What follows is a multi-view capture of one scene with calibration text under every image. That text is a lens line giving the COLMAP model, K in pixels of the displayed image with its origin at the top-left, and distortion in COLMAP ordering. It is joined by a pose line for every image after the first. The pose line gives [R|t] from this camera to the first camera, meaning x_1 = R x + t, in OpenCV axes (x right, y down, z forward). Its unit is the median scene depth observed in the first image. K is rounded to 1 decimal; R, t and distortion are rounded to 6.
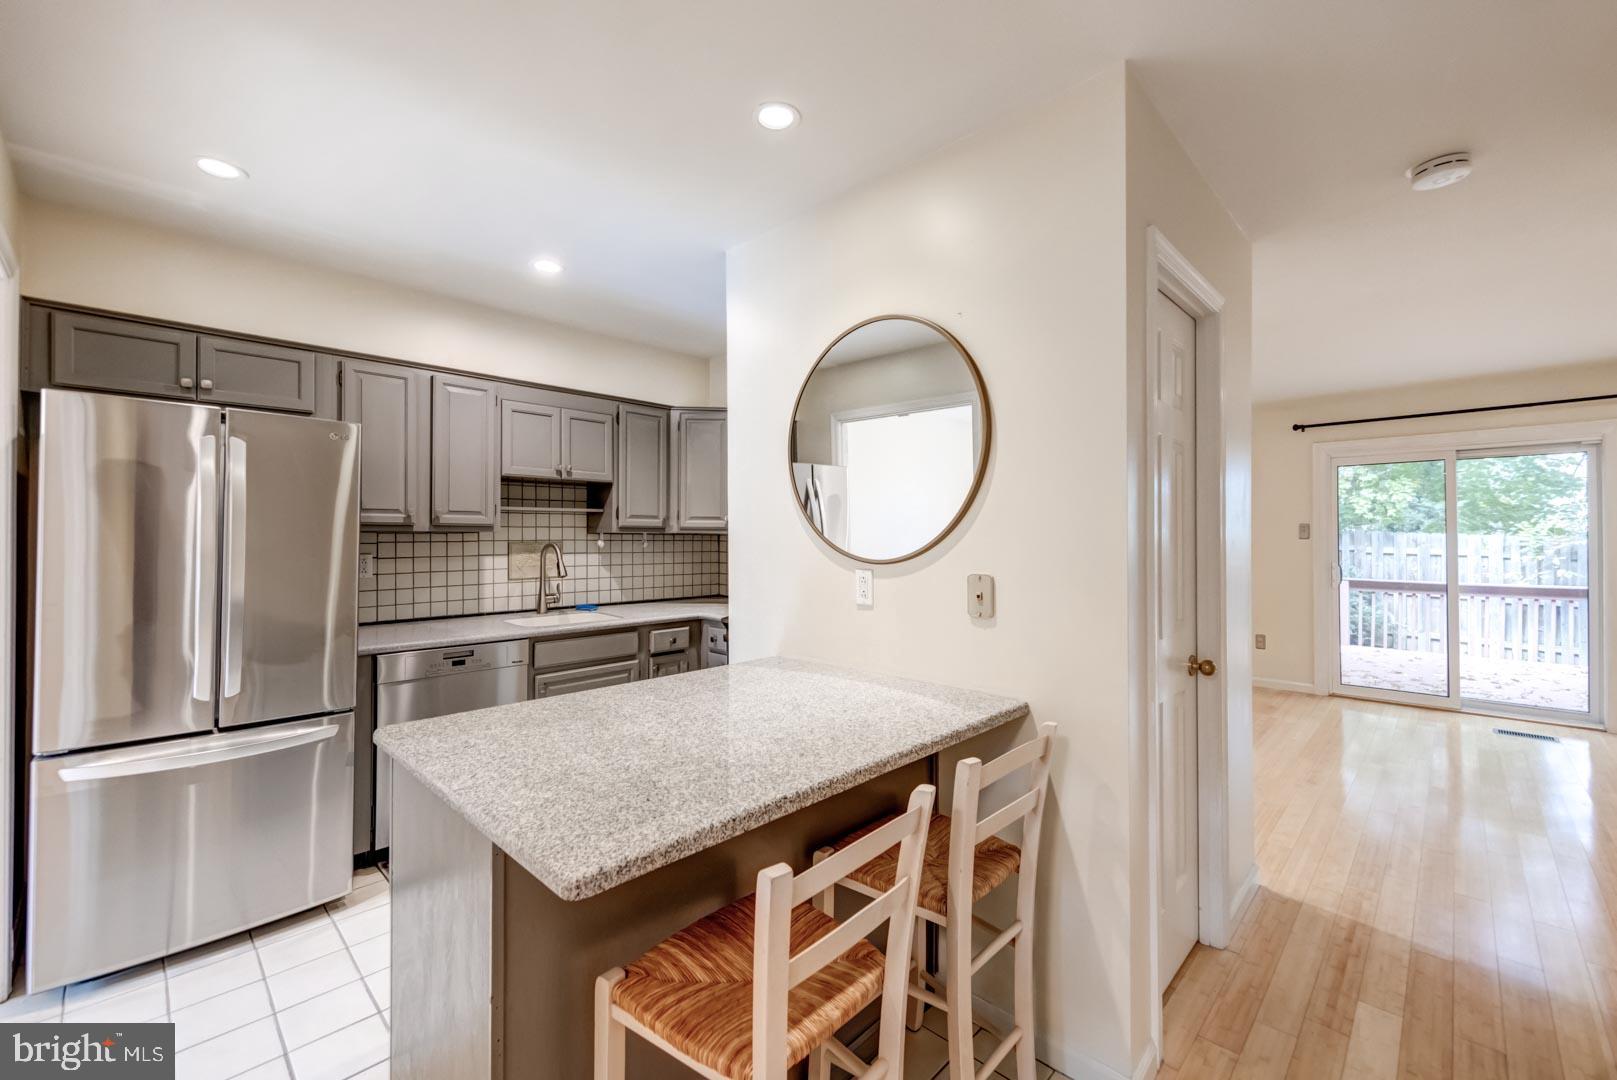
lens RADIAL K [[665.2, 0, 807.3], [0, 665.2, 540.8], [0, 0, 1]] dist [-0.001462, -0.000094]
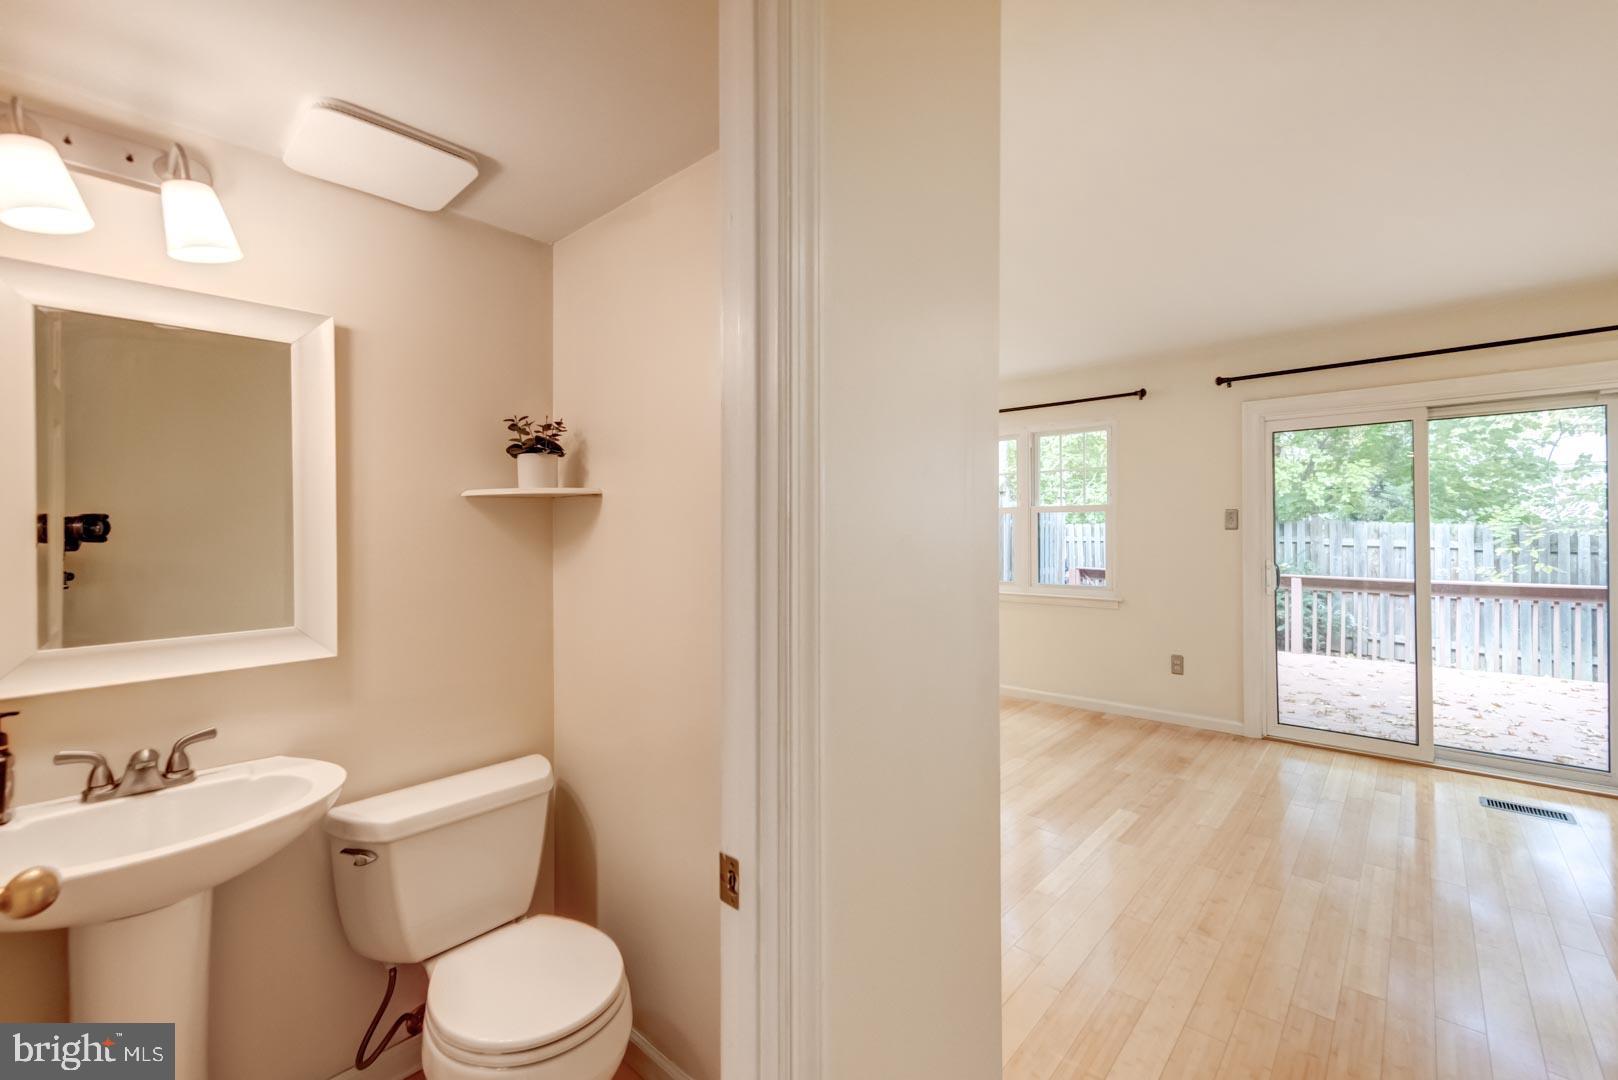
lens RADIAL K [[665.6, 0, 809.5], [0, 665.6, 534.8], [0, 0, 1]] dist [-0.001462, -0.000094]
pose [[0.999470, -0.004140, 0.032291, 0.151754], [0.004041, 0.999987, 0.003129, -0.000888], [-0.032303, -0.002997, 0.999474, 0.161521]]
